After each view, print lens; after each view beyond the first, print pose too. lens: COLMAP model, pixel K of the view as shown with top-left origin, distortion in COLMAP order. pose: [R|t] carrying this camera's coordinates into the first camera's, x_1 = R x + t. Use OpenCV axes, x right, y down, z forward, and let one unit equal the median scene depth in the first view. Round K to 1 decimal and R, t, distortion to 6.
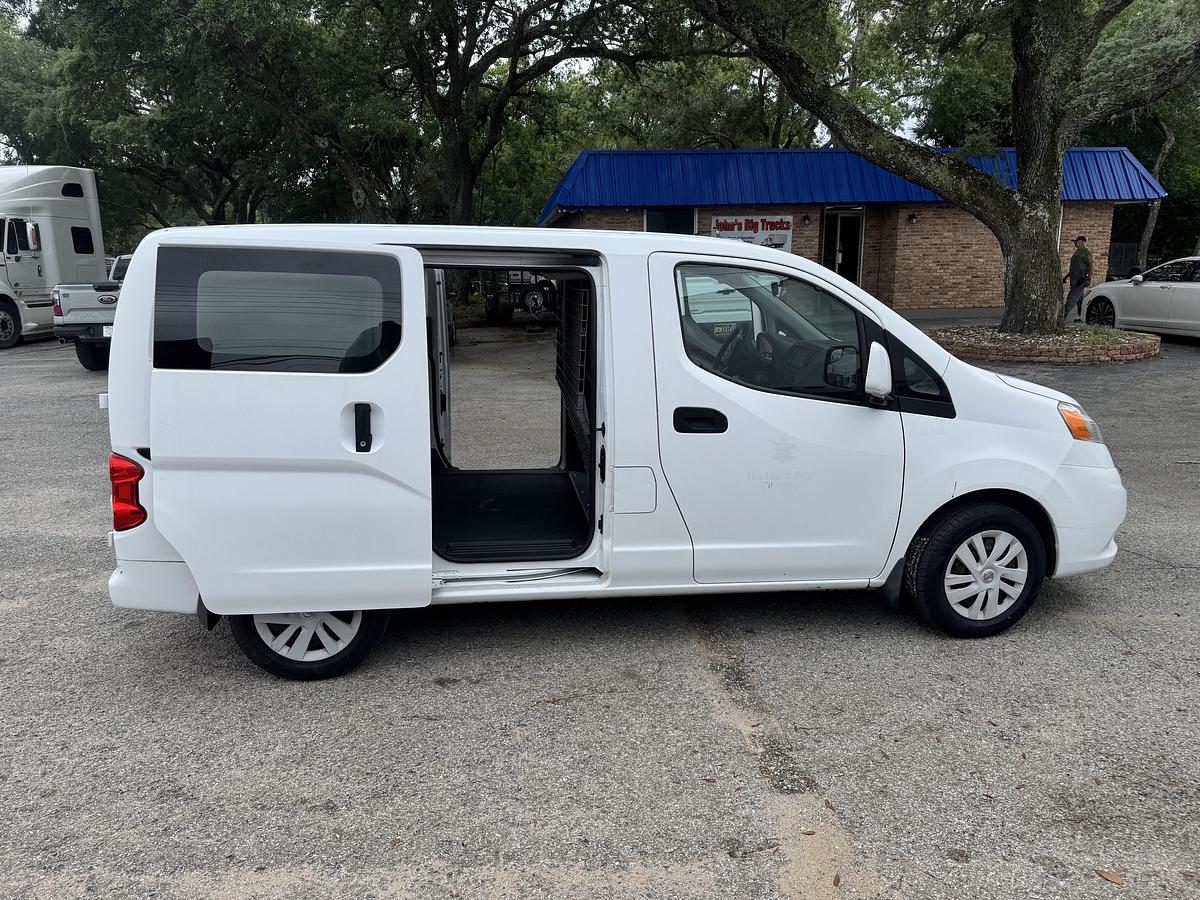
lens RADIAL K [[842.0, 0, 598.8], [0, 842.0, 458.3], [0, 0, 1]] dist [0.032551, -0.037705]
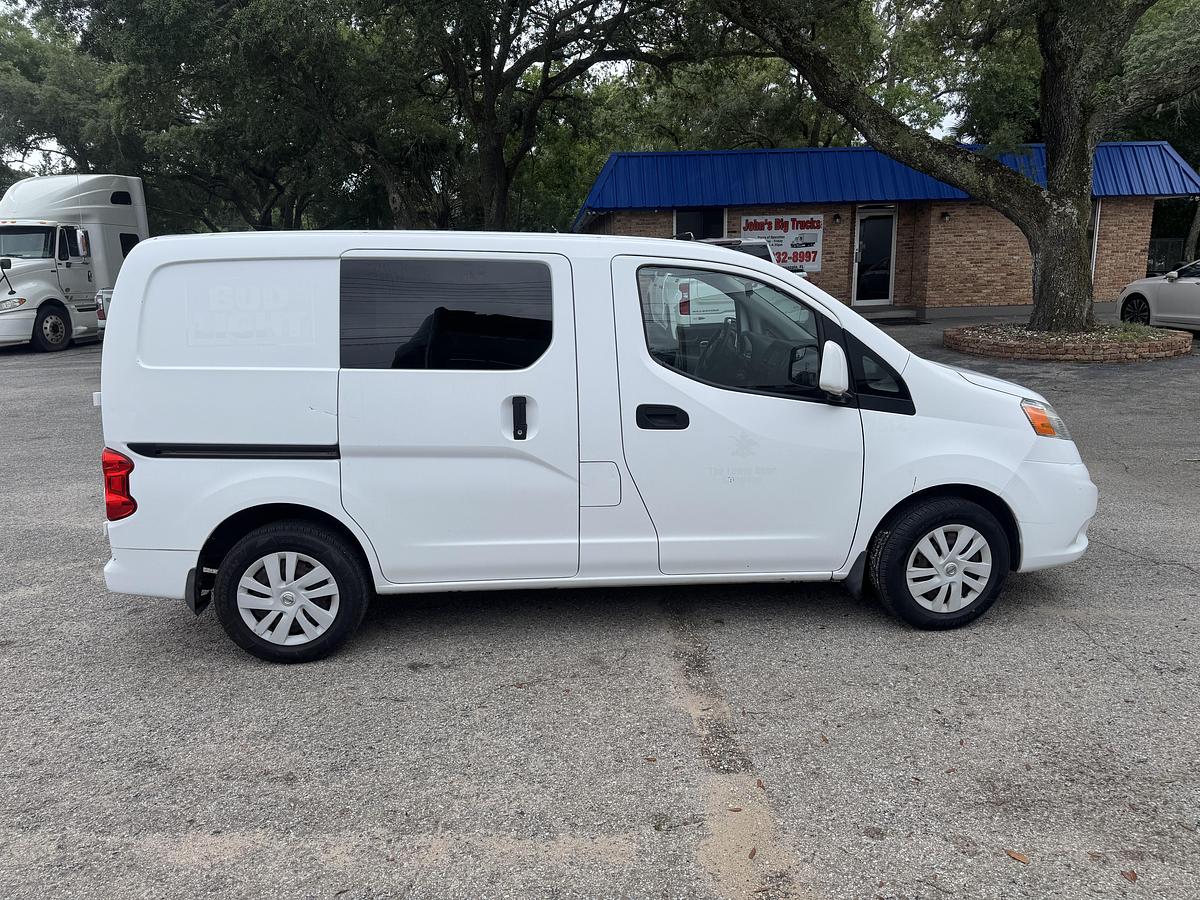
lens RADIAL K [[842.0, 0, 608.2], [0, 842.0, 454.8], [0, 0, 1]] dist [0.032551, -0.037705]
pose [[0.999077, 0.000650, -0.042955, 0.091381], [-0.000843, 0.999990, -0.004464, 0.005931], [0.042951, 0.004496, 0.999067, -0.035798]]
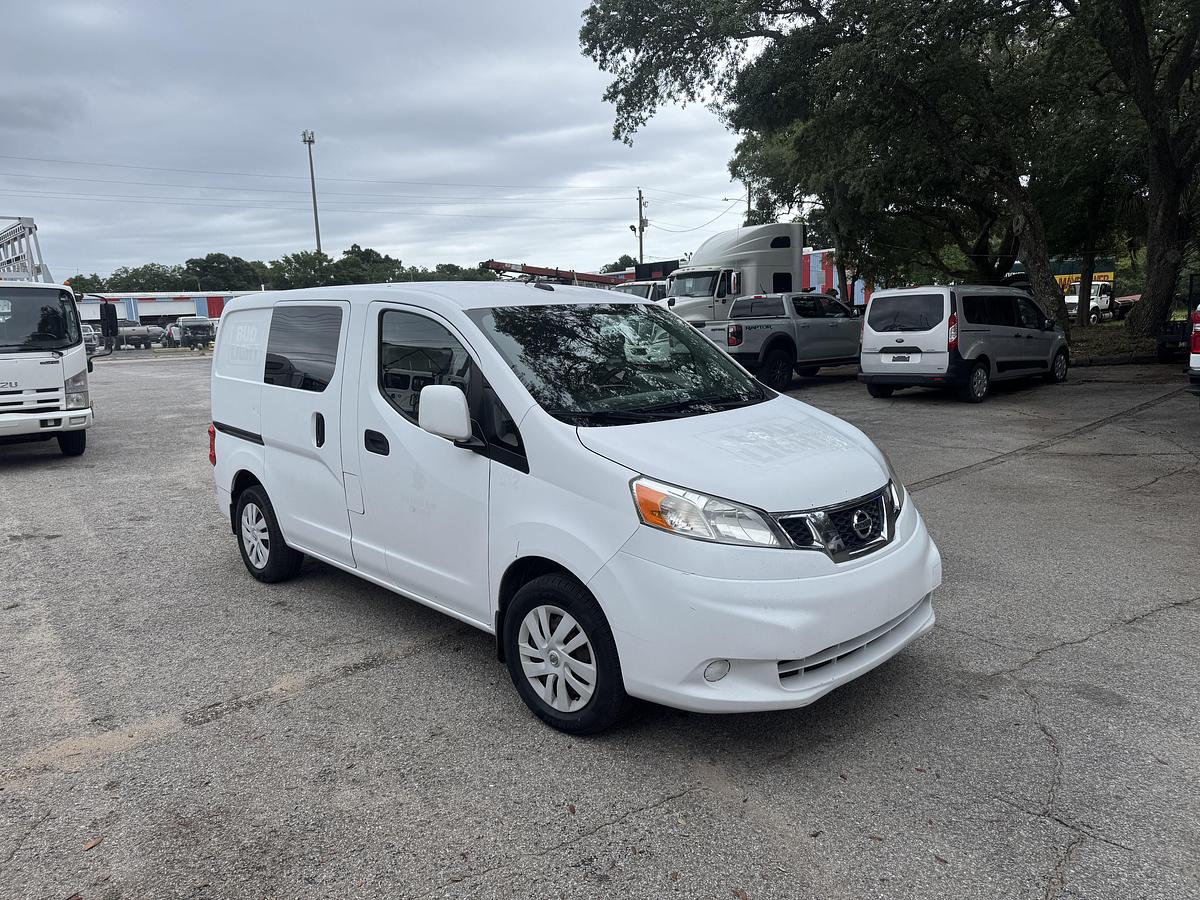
lens RADIAL K [[842.0, 0, 598.8], [0, 842.0, 454.9], [0, 0, 1]] dist [0.032551, -0.037705]
pose [[0.594051, 0.117900, -0.795740, 1.153329], [-0.148996, 0.988212, 0.035186, -0.106642], [0.790508, 0.097660, 0.604615, 0.491049]]
